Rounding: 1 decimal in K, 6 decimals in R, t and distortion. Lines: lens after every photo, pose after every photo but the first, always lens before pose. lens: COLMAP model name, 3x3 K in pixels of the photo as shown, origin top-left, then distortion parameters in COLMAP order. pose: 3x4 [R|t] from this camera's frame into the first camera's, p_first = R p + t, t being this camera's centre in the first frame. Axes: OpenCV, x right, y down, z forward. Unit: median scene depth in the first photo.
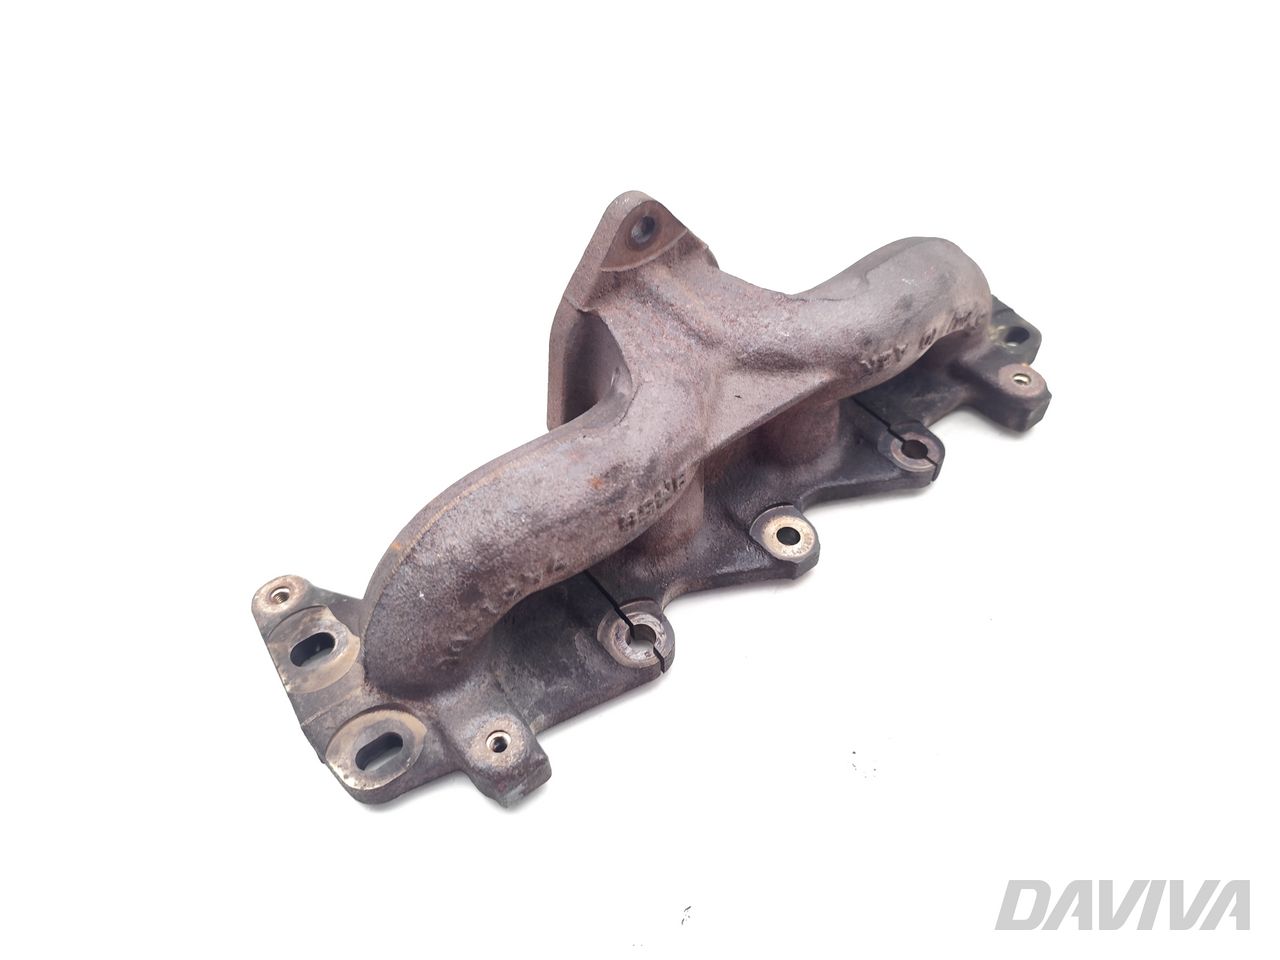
lens RADIAL K [[898.0, 0, 640.0], [0, 898.0, 480.0], [0, 0, 1]] dist [0.003879, -0.001355]
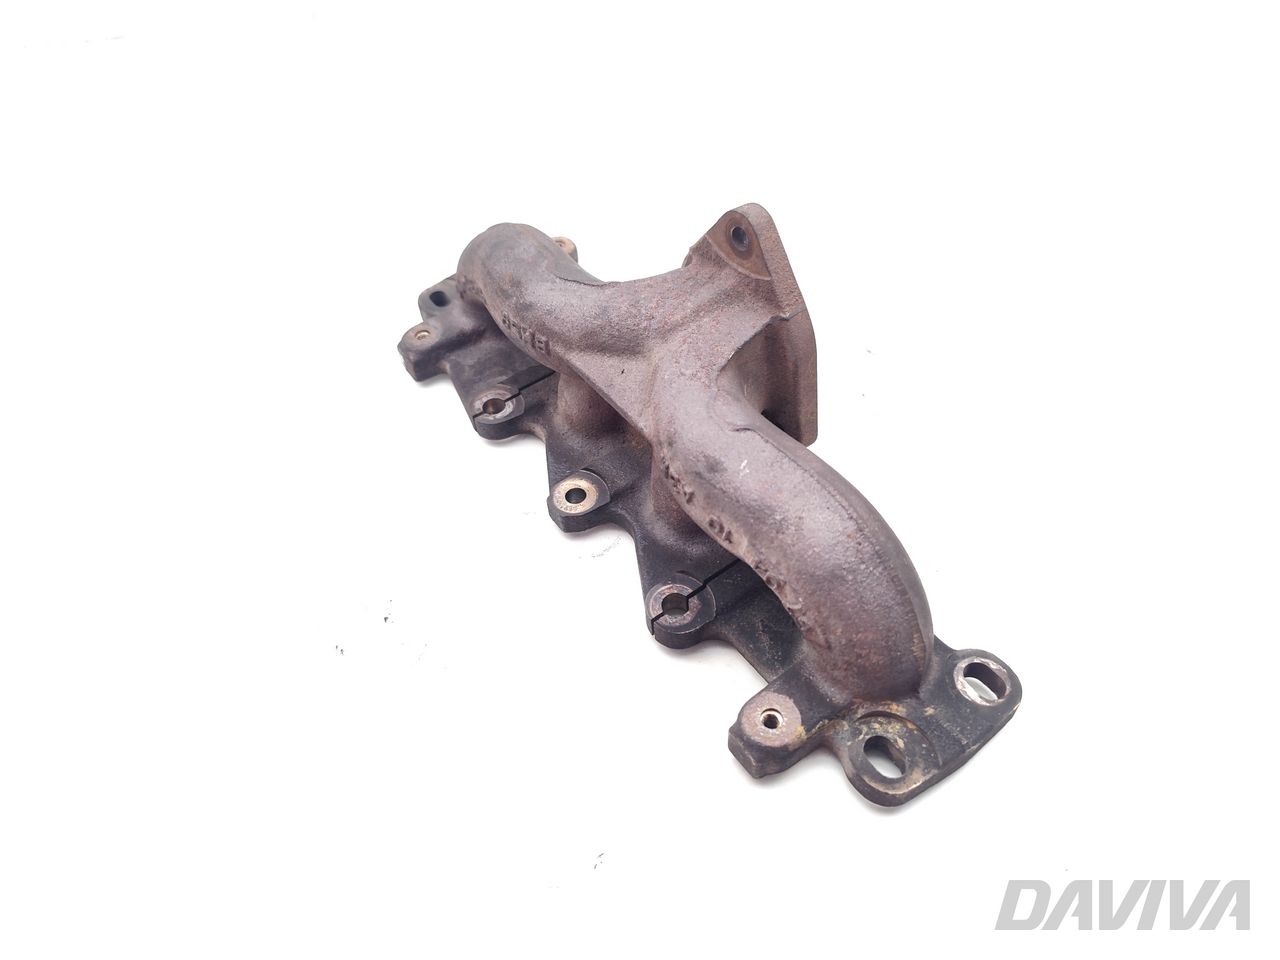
lens RADIAL K [[898.0, 0, 640.0], [0, 898.0, 480.0], [0, 0, 1]] dist [0.003879, -0.001355]
pose [[-0.019744, 0.769221, -0.638678, 0.910176], [-0.730013, 0.425391, 0.534906, -0.636990], [0.683148, 0.476805, 0.553142, 0.447816]]
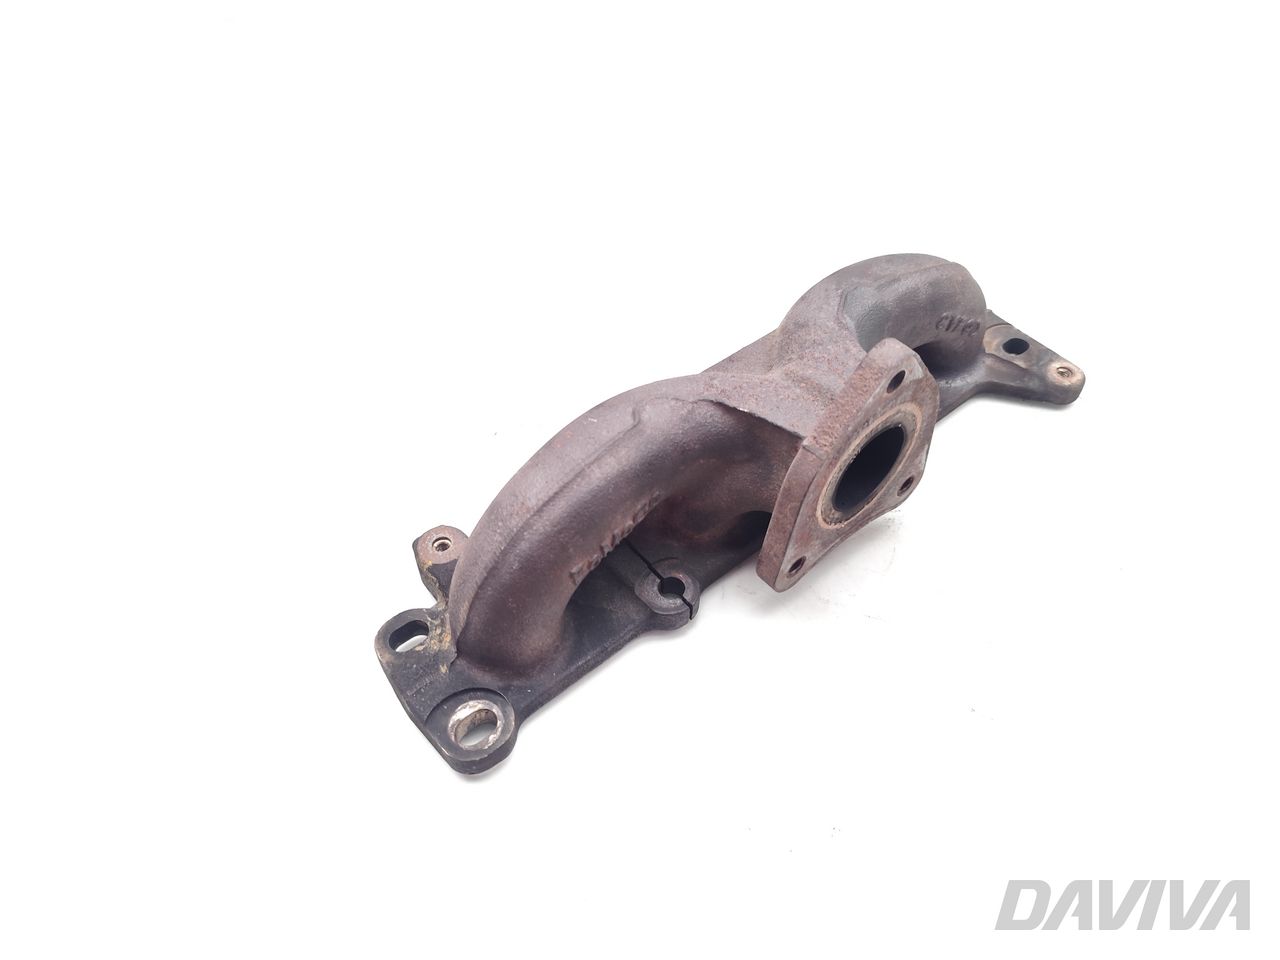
lens RADIAL K [[898.0, 0, 640.0], [0, 898.0, 480.0], [0, 0, 1]] dist [0.003879, -0.001355]
pose [[-0.998024, 0.062250, -0.008519, 0.265236], [-0.016030, -0.121181, 0.992501, -1.226338], [0.060751, 0.990677, 0.121939, 0.972732]]
